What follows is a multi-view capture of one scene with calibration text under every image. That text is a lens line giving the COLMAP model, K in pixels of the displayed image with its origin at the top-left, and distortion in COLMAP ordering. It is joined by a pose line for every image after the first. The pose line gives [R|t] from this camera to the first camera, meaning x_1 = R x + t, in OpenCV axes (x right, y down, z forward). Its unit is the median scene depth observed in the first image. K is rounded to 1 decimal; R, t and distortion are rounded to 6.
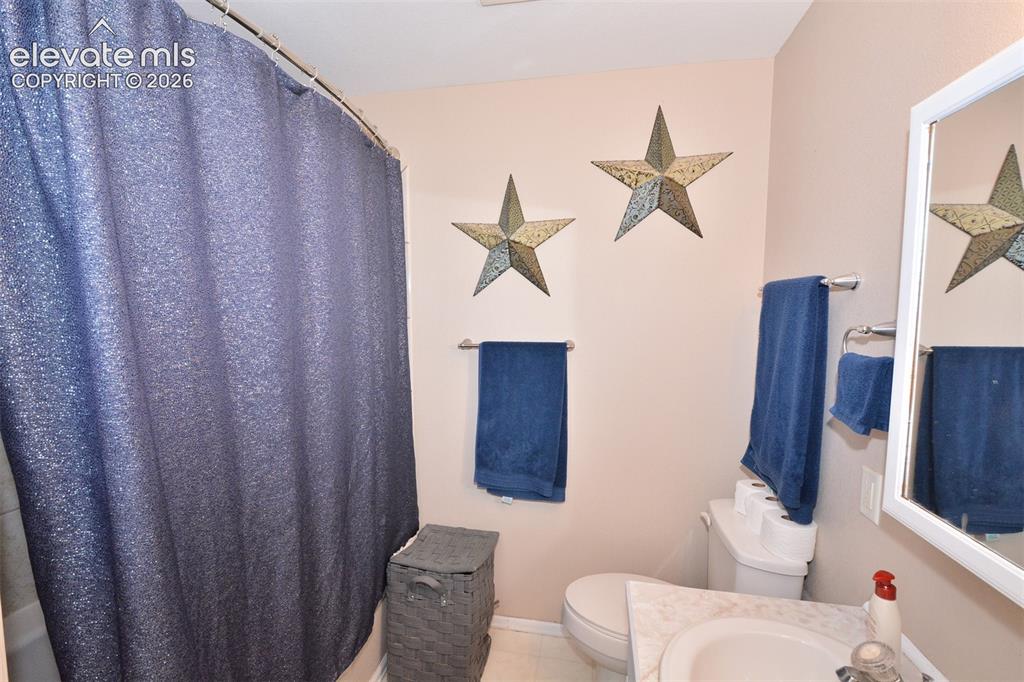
lens RADIAL K [[445.1, 0, 507.2], [0, 445.1, 351.0], [0, 0, 1]] dist [0.000172, -0.000580]
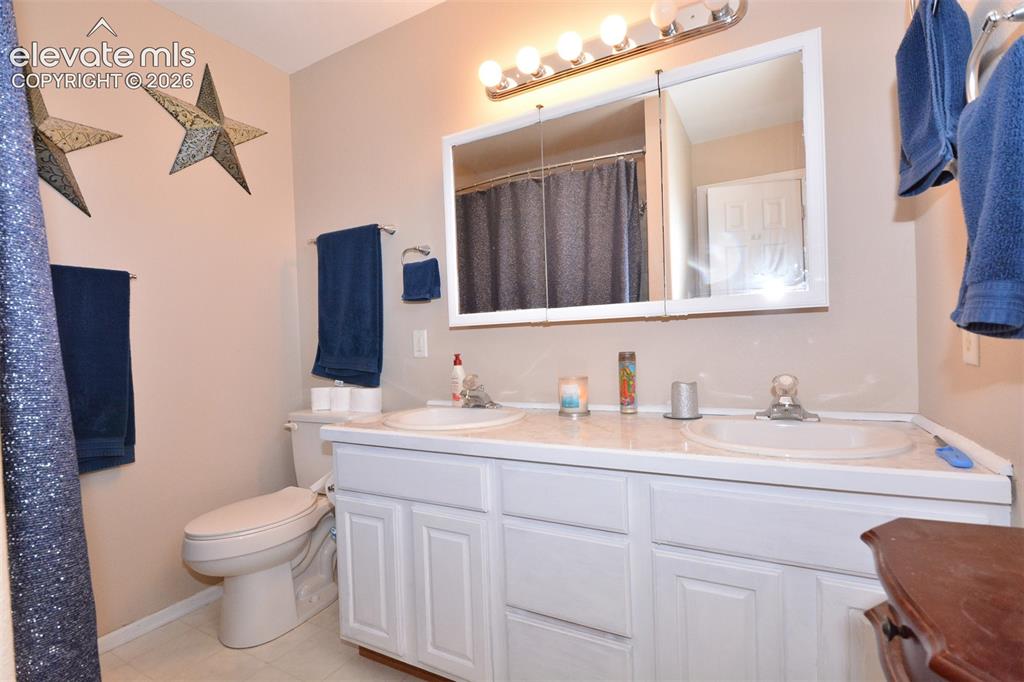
lens RADIAL K [[491.0, 0, 512.0], [0, 491.0, 341.0], [0, 0, 1]] dist [-0.001988, -0.001313]
pose [[0.321888, -0.007895, 0.946745, -0.543671], [0.123639, 0.991753, -0.033766, 0.245421], [-0.938670, 0.127923, 0.320209, 0.011433]]
